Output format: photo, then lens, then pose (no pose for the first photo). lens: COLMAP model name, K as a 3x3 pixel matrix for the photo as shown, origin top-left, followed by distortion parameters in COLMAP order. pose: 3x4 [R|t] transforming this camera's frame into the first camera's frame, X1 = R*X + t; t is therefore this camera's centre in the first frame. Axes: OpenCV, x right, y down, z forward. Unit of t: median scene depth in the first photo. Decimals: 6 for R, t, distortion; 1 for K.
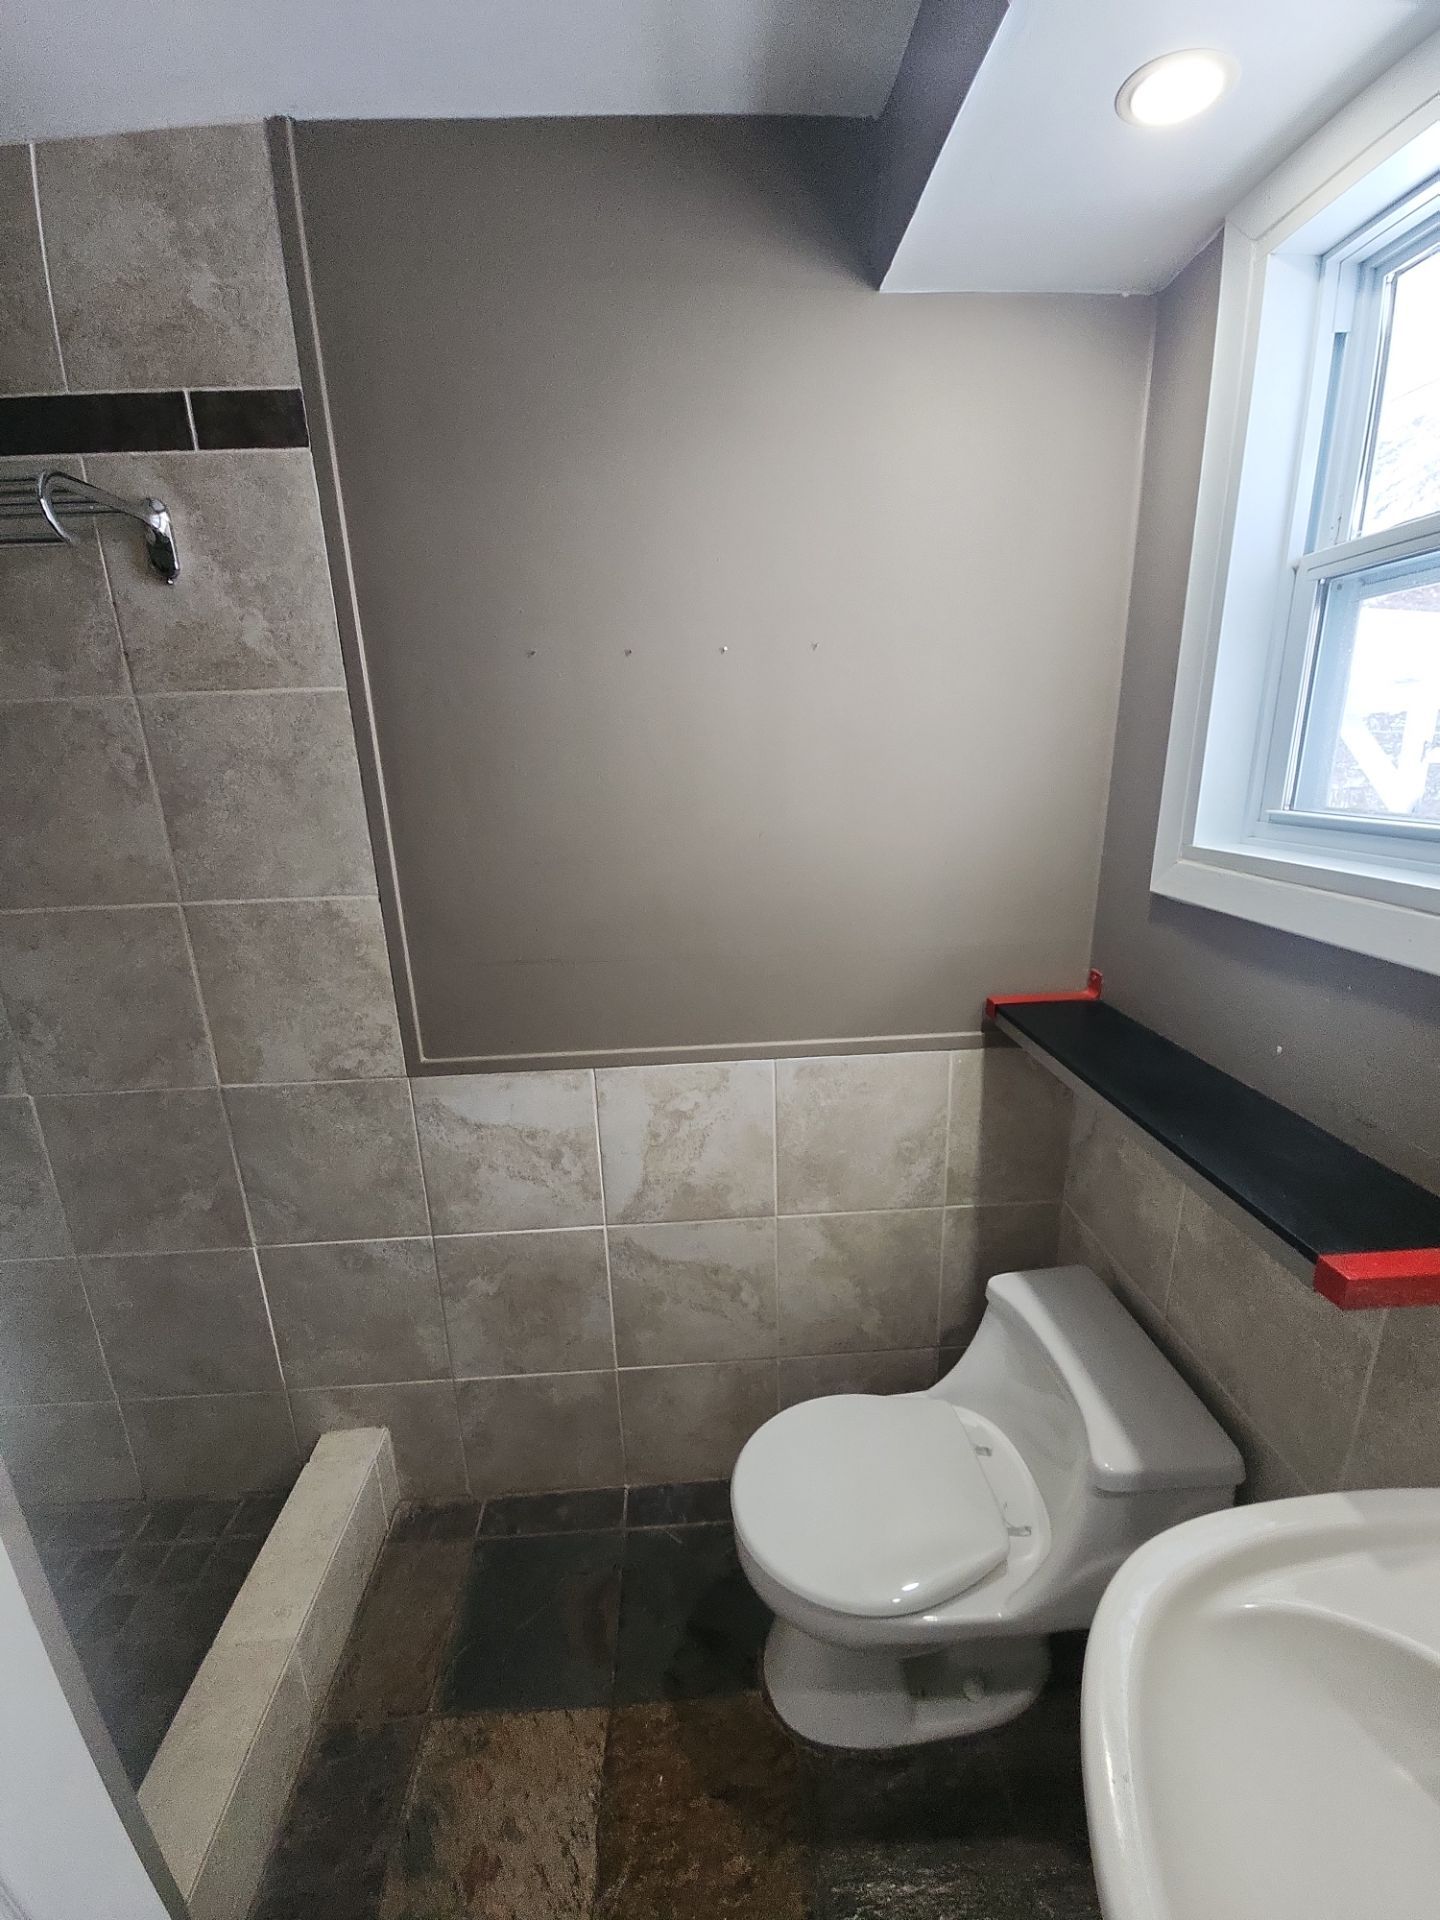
lens RADIAL K [[786.0, 0, 714.0], [0, 786.0, 968.3], [0, 0, 1]] dist [0.016575, -0.007819]
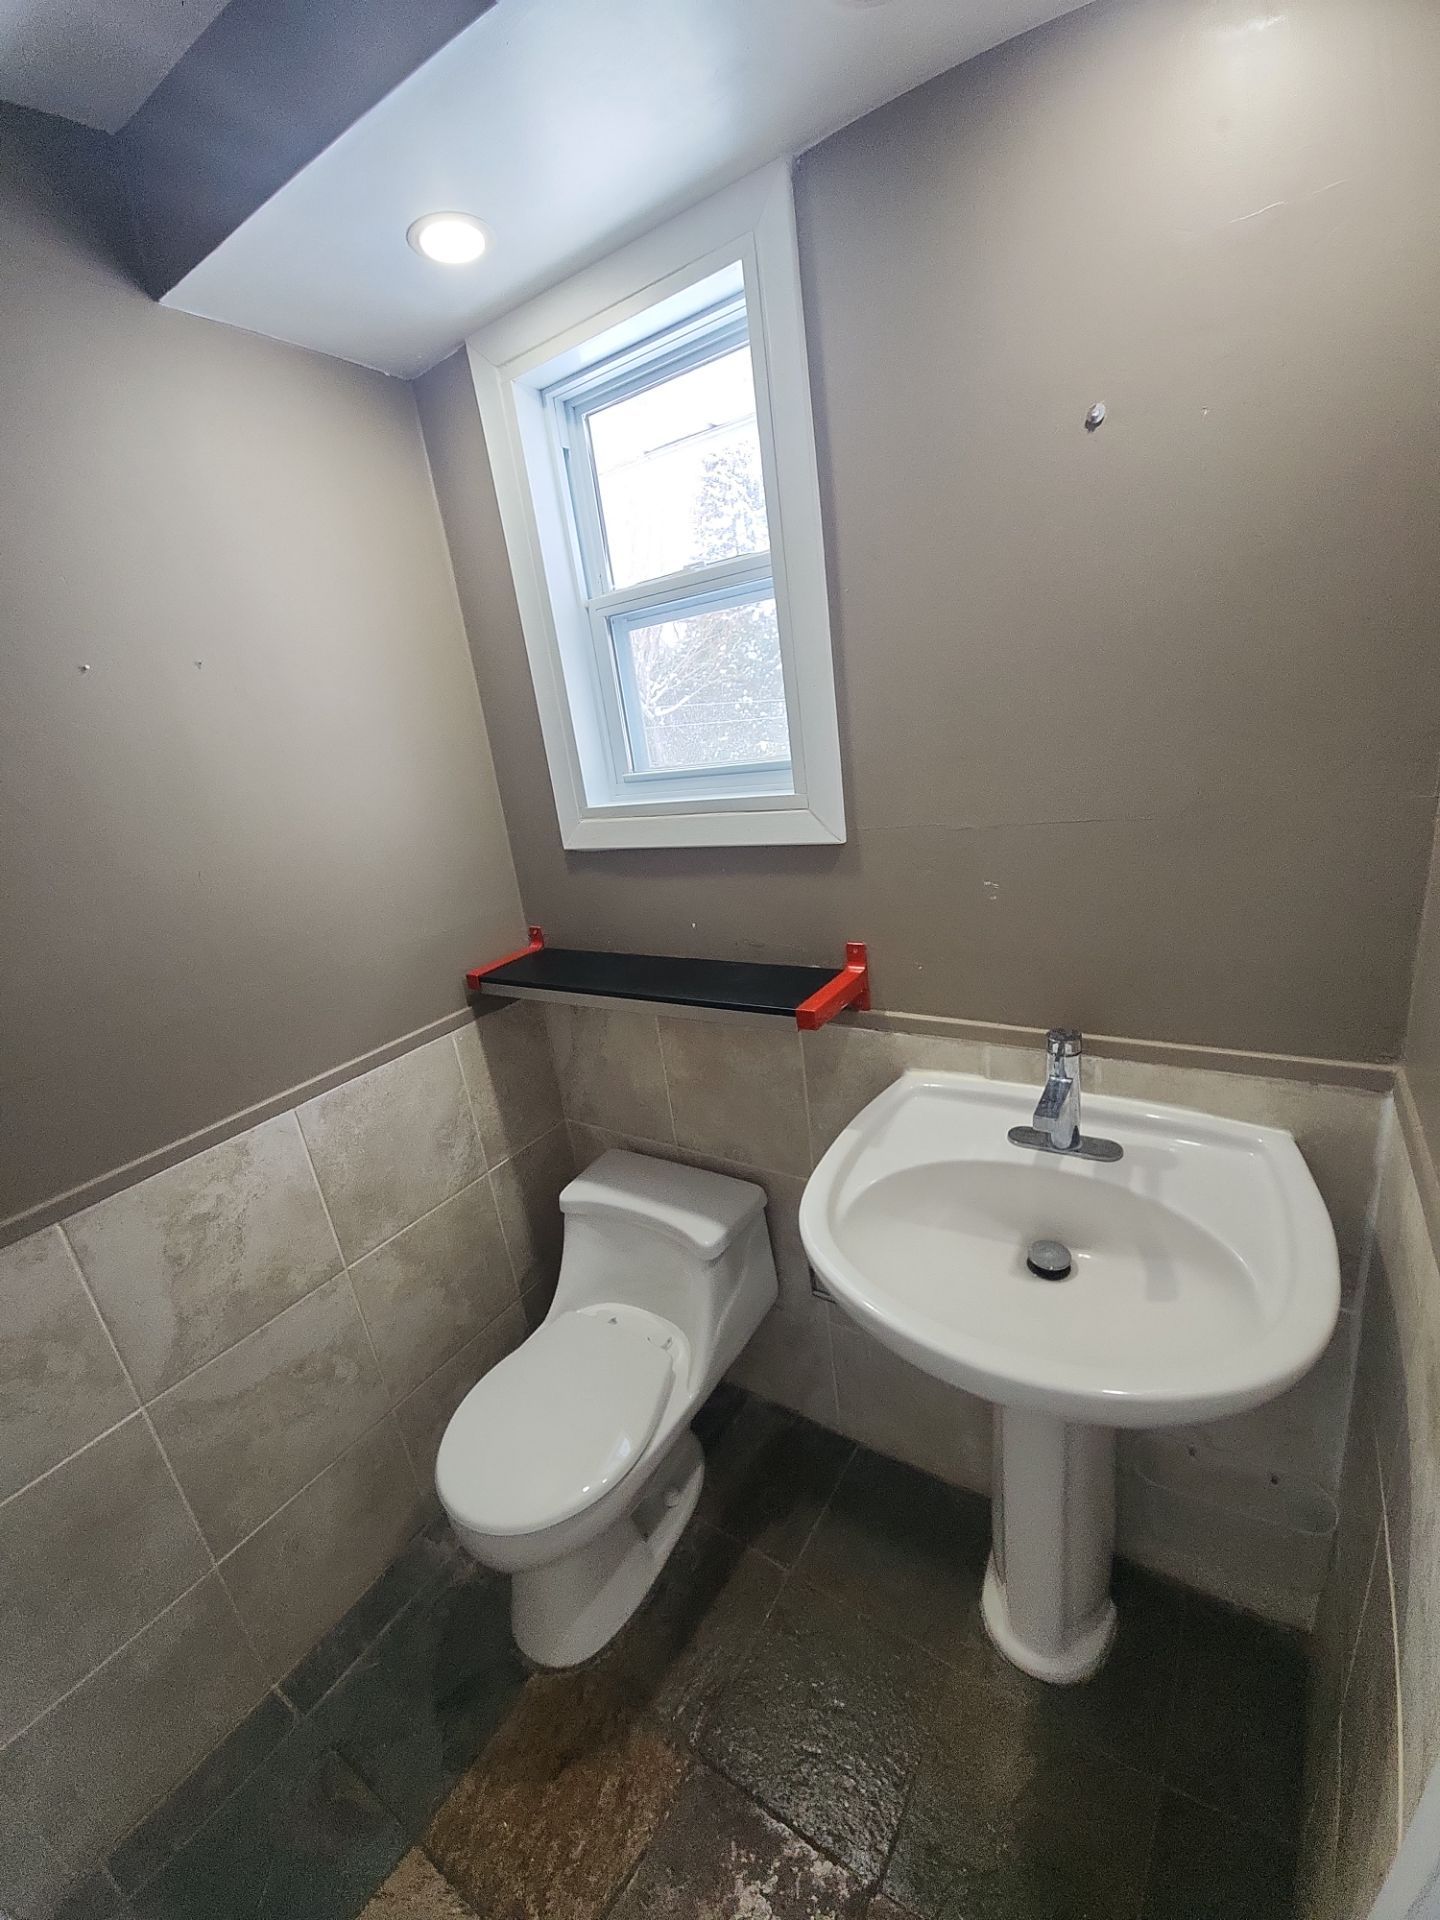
lens RADIAL K [[786.0, 0, 714.0], [0, 786.0, 968.3], [0, 0, 1]] dist [0.016575, -0.007819]
pose [[0.600823, -0.294860, 0.743014, -0.264466], [0.322549, 0.939884, 0.112165, 0.016857], [-0.731419, 0.172267, 0.659810, 0.002022]]
